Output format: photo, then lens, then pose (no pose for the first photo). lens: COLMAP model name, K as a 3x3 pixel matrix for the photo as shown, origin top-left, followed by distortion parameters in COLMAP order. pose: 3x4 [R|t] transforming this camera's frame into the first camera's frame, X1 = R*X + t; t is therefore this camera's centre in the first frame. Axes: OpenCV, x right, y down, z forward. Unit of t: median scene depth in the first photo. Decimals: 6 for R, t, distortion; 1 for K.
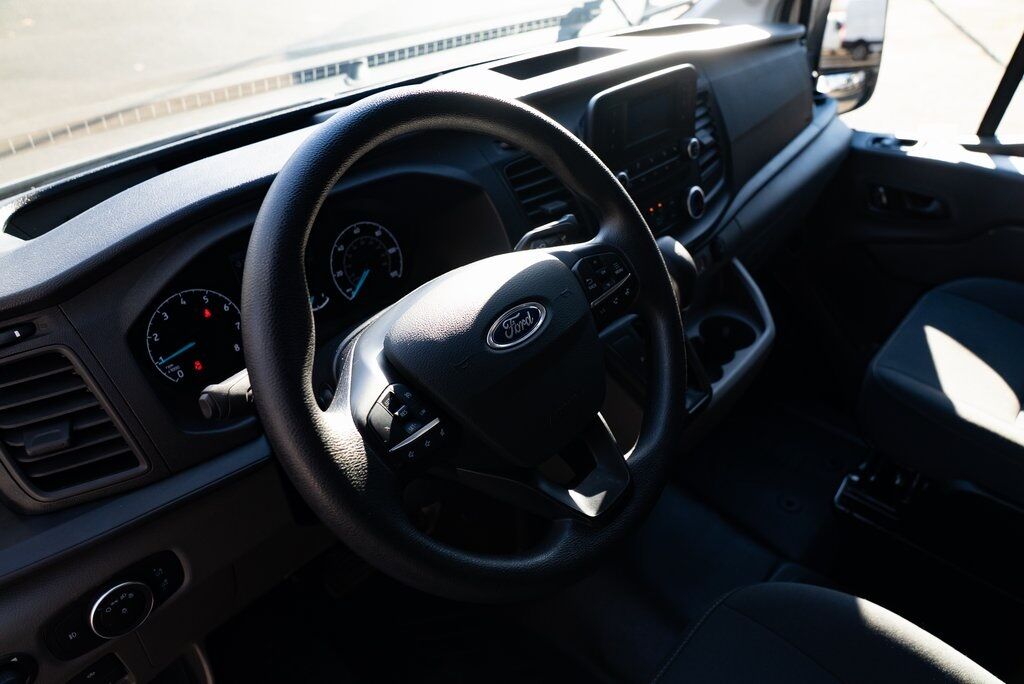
lens RADIAL K [[686.3, 0, 512.0], [0, 686.3, 342.0], [0, 0, 1]] dist [-0.013878, 0.000990]
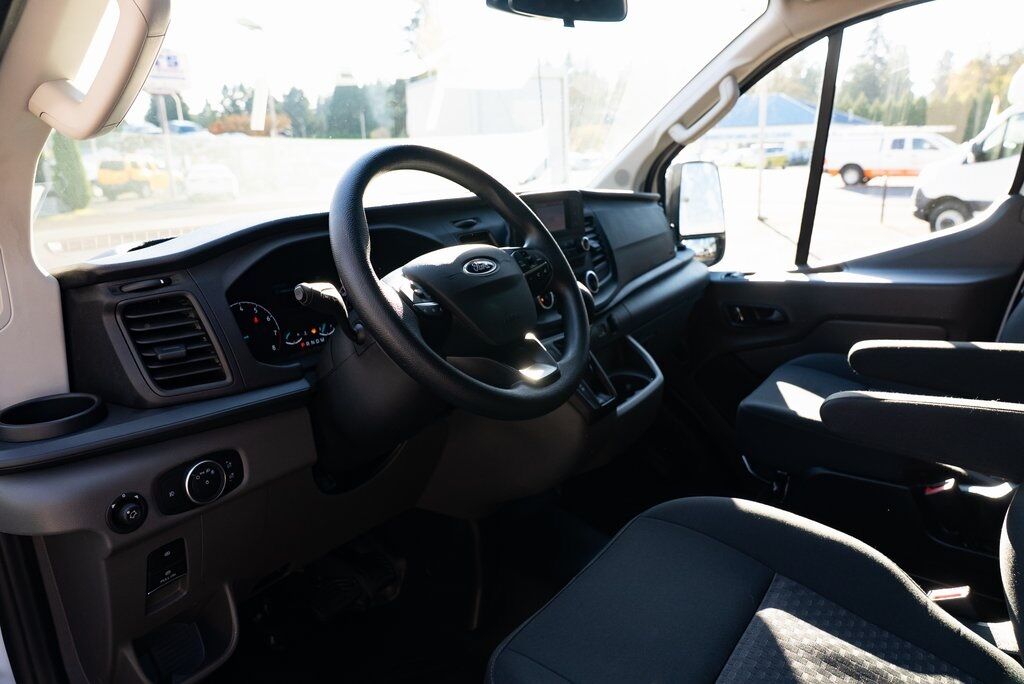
lens RADIAL K [[686.3, 0, 512.0], [0, 686.3, 342.0], [0, 0, 1]] dist [-0.013878, 0.000990]
pose [[0.992757, -0.041318, 0.112810, -0.057912], [0.076278, 0.942232, -0.326160, 0.362508], [-0.092817, 0.332402, 0.938559, -0.263225]]
